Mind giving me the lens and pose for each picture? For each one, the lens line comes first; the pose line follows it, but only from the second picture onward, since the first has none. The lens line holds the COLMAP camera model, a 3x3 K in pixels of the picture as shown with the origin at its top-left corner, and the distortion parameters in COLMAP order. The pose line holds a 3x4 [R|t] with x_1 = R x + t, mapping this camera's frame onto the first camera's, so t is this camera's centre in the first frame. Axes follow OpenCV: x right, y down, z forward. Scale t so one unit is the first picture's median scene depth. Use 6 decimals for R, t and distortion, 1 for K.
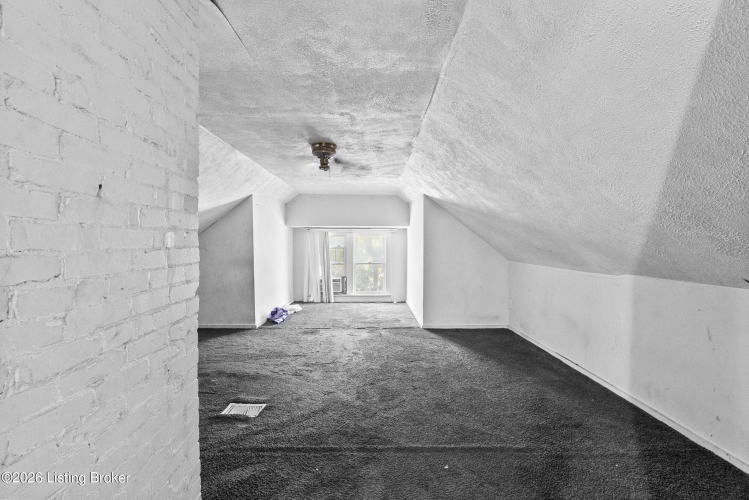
lens RADIAL K [[344.7, 0, 379.5], [0, 344.7, 250.1], [0, 0, 1]] dist [-0.004100, 0.003052]
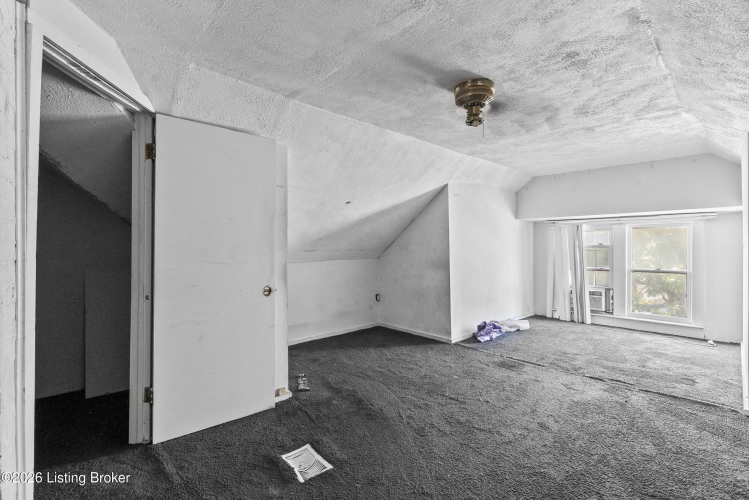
lens RADIAL K [[344.7, 0, 370.6], [0, 344.7, 246.4], [0, 0, 1]] dist [-0.004100, 0.003052]
pose [[0.675706, -0.002201, -0.737168, 0.123700], [-0.004108, 0.999969, -0.006752, -0.001106], [0.737160, 0.007591, 0.675676, 0.289870]]
